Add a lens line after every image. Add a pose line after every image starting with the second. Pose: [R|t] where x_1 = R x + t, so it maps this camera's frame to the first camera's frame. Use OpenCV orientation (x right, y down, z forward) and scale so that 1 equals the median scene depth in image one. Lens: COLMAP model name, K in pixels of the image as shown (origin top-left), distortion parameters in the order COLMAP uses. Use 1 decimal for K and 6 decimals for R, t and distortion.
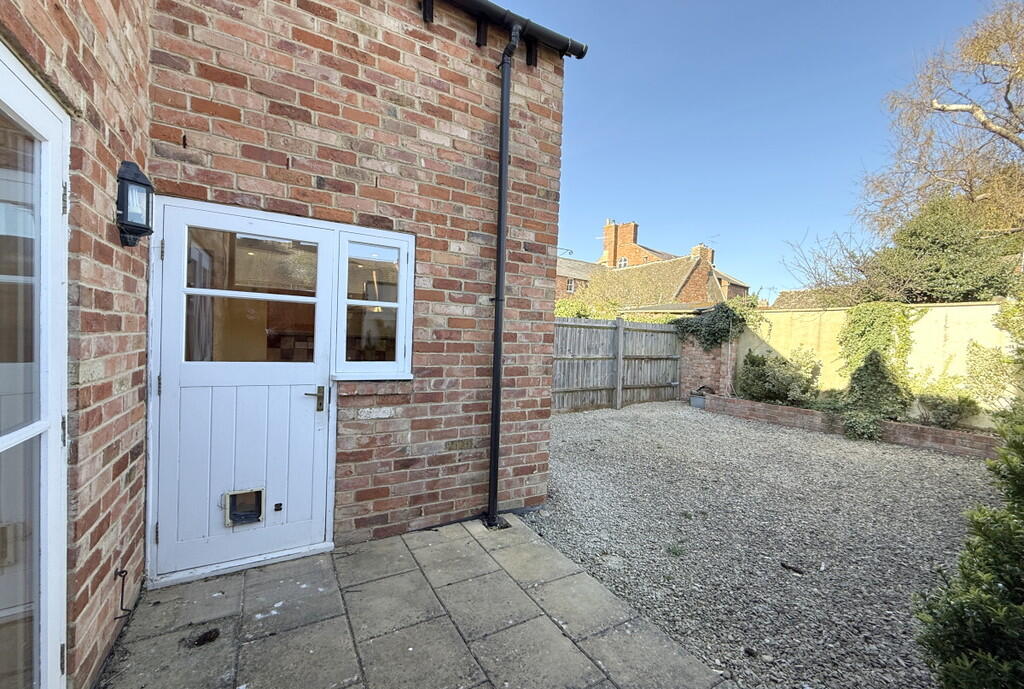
lens RADIAL K [[402.8, 0, 512.0], [0, 402.8, 344.5], [0, 0, 1]] dist [-0.001107, -0.000237]
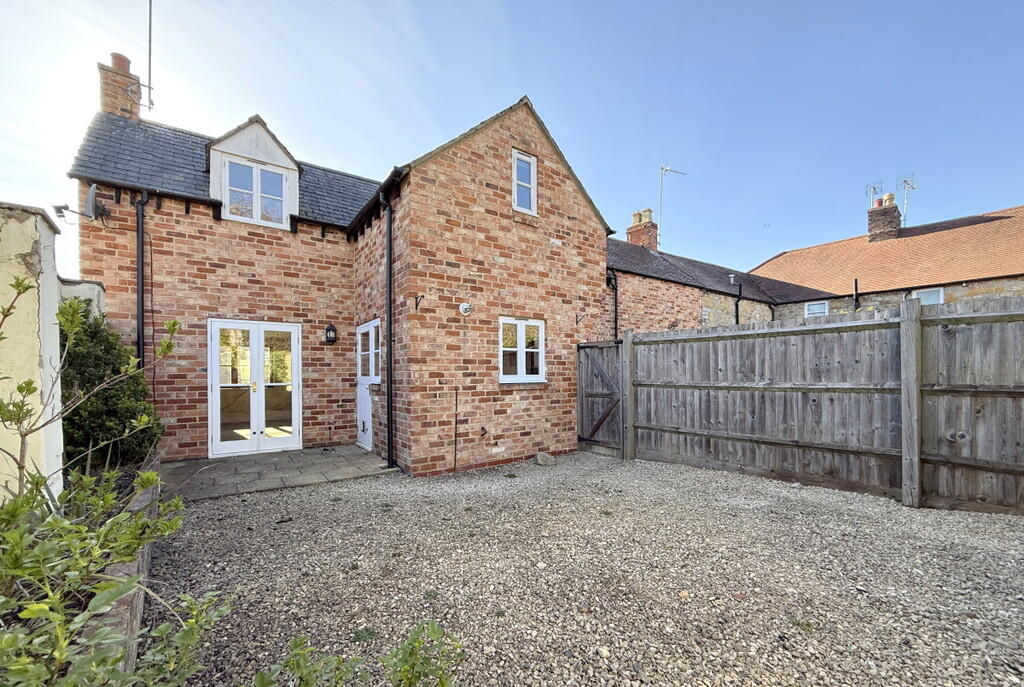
lens RADIAL K [[405.3, 0, 512.7], [0, 405.3, 377.0], [0, 0, 1]] dist [-0.000481, -0.000066]
pose [[0.081262, -0.038256, -0.995958, 0.718471], [-0.011135, 0.999166, -0.039287, 0.045133], [0.996631, 0.014282, 0.080768, 0.560654]]
